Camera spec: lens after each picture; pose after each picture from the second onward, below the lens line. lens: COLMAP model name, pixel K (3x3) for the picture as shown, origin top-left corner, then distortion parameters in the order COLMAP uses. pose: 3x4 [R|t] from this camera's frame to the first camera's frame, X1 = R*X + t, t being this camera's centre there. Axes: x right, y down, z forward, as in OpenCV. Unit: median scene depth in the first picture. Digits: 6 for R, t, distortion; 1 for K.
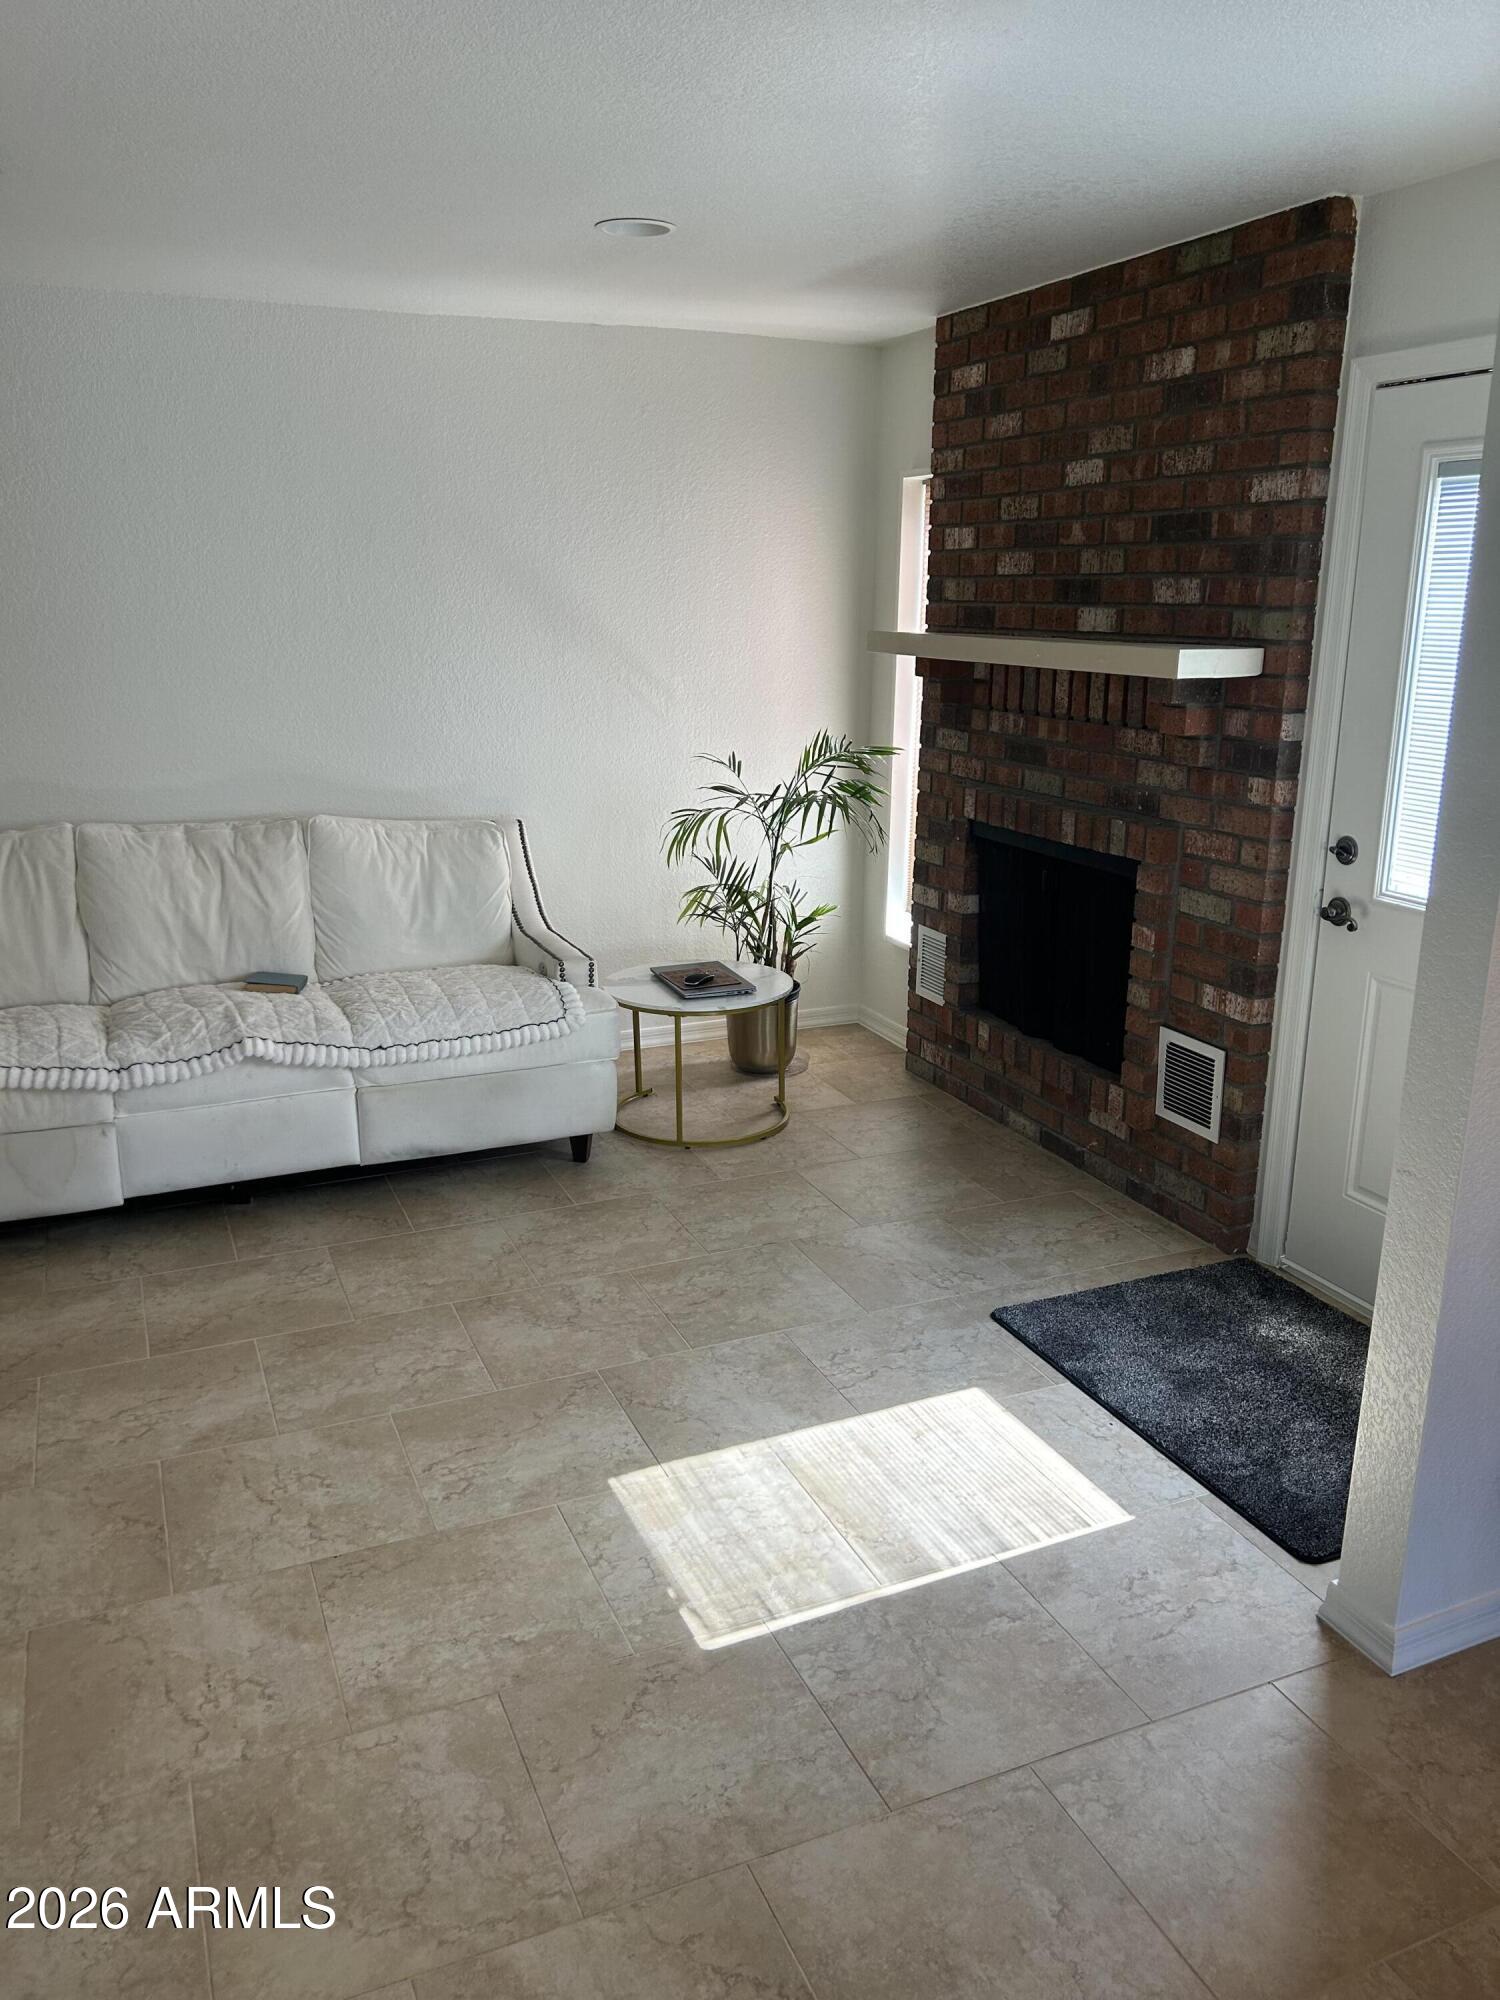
lens RADIAL K [[1504.5, 0, 748.9], [0, 1504.5, 989.5], [0, 0, 1]] dist [0.031721, -0.028629]
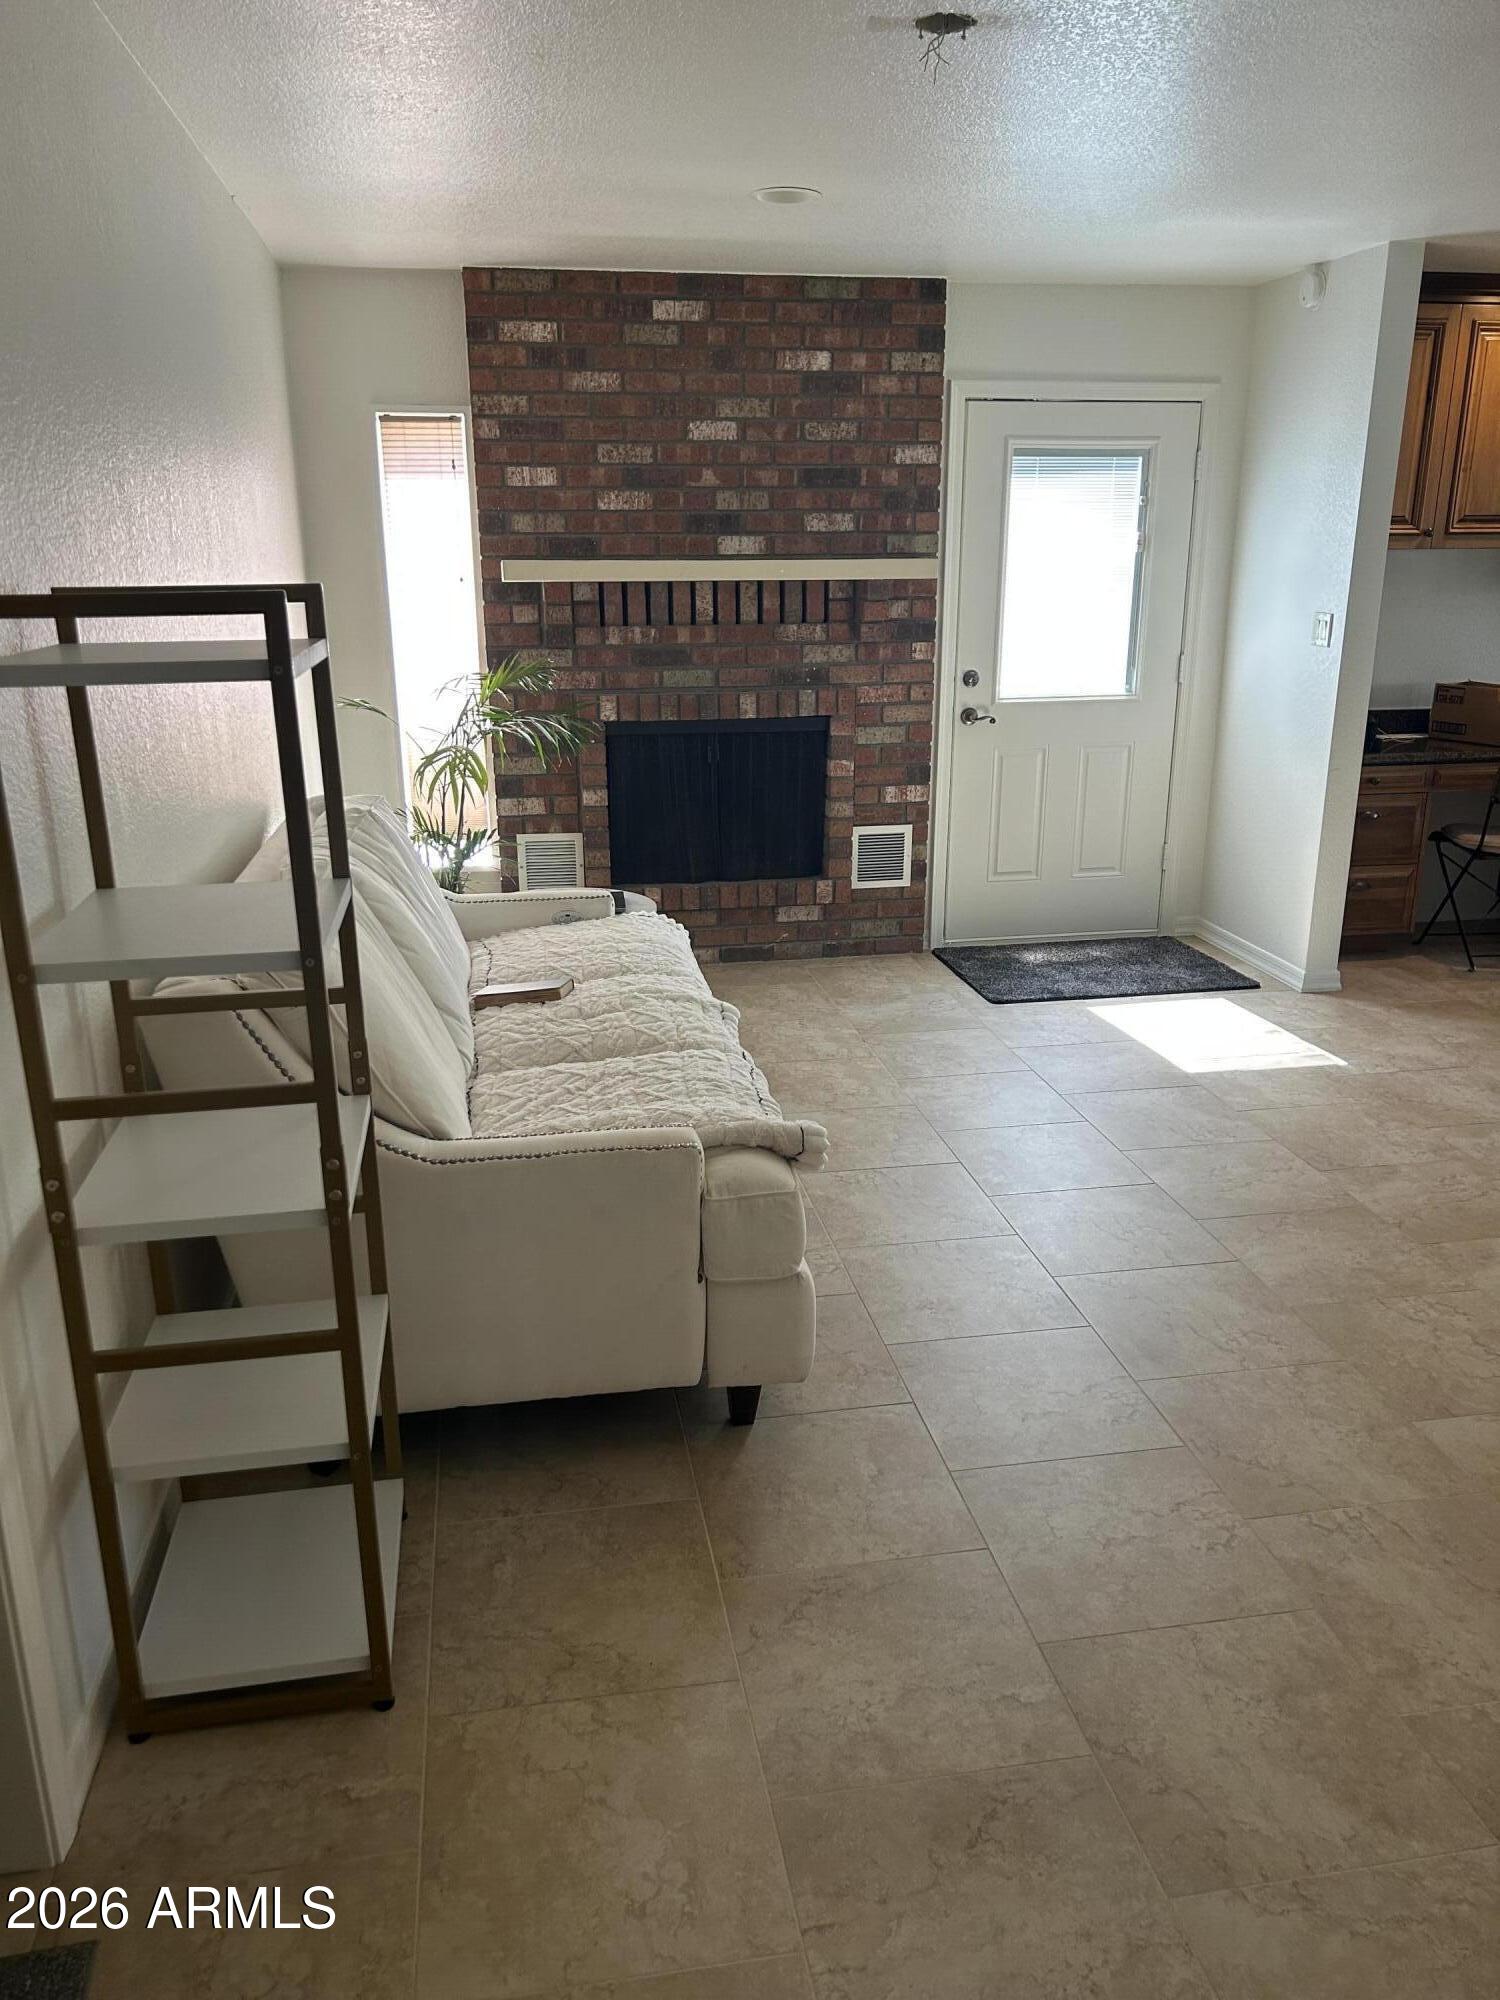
lens RADIAL K [[1504.5, 0, 749.1], [0, 1504.5, 1015.3], [0, 0, 1]] dist [0.031721, -0.028629]
pose [[0.240586, -0.290345, 0.926185, -1.183221], [0.258339, 0.938948, 0.227240, -0.165016], [-0.935617, 0.184599, 0.300905, 0.706891]]
